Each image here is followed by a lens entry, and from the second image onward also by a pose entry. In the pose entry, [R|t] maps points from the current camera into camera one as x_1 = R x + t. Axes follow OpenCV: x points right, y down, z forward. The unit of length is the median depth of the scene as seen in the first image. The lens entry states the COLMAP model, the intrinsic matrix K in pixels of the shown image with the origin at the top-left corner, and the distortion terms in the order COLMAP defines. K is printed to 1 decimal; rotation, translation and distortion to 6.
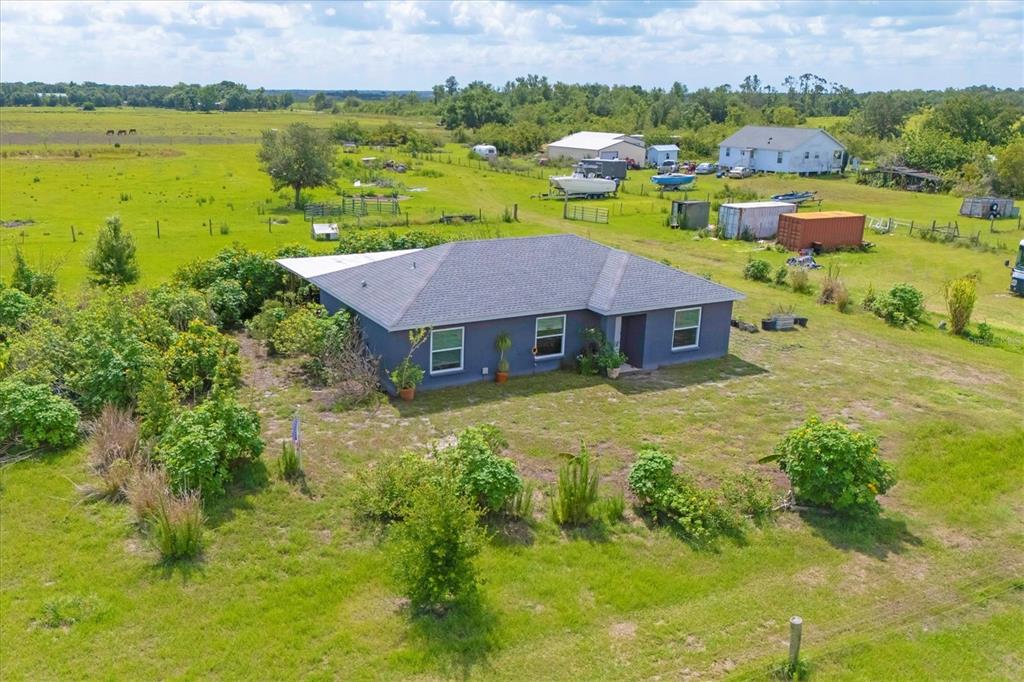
lens RADIAL K [[866.8, 0, 451.1], [0, 866.8, 341.9], [0, 0, 1]] dist [0.100118, -0.156138]
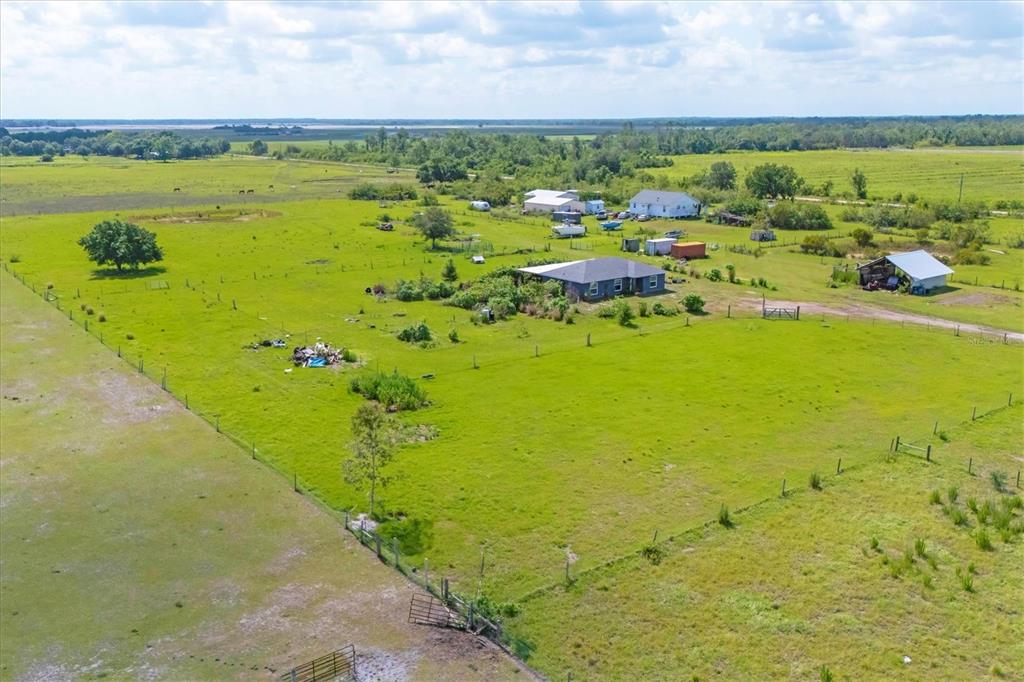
lens RADIAL K [[865.3, 0, 514.1], [0, 865.3, 338.3], [0, 0, 1]] dist [0.074456, -0.122331]
pose [[0.980164, -0.059526, 0.189039, -0.744686], [0.065686, 0.997489, -0.026484, 0.211868], [-0.186988, 0.038376, 0.981612, -1.802500]]
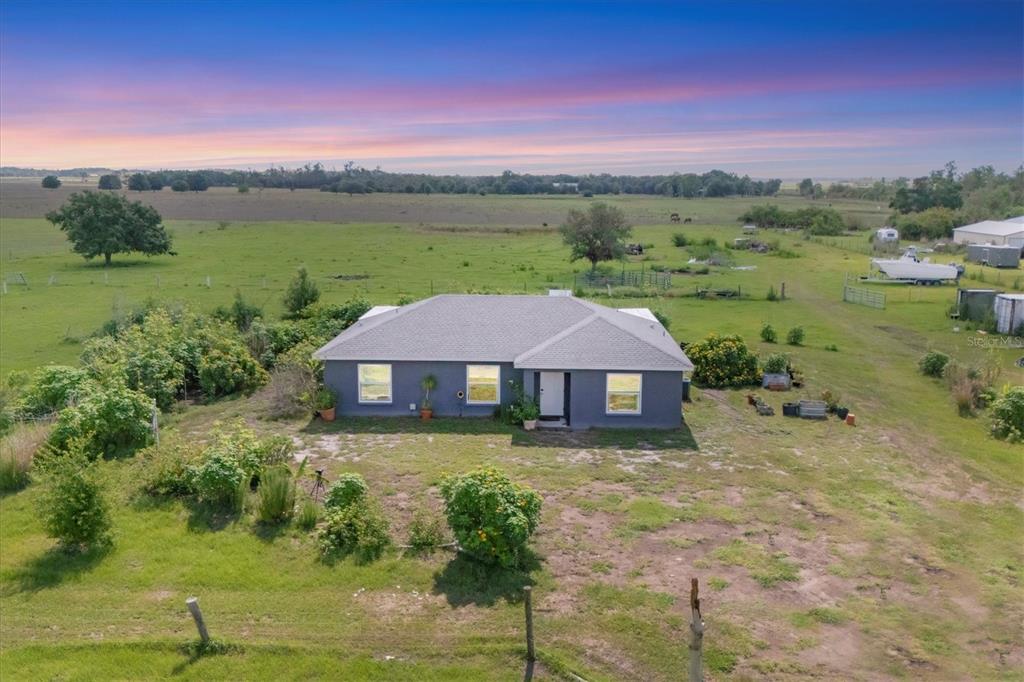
lens RADIAL K [[865.3, 0, 514.1], [0, 865.3, 338.3], [0, 0, 1]] dist [0.074456, -0.122331]
pose [[0.880103, 0.080838, -0.467851, 0.484129], [-0.126636, 0.989669, -0.067221, 0.004264], [0.457583, 0.118408, 0.881247, 0.065667]]
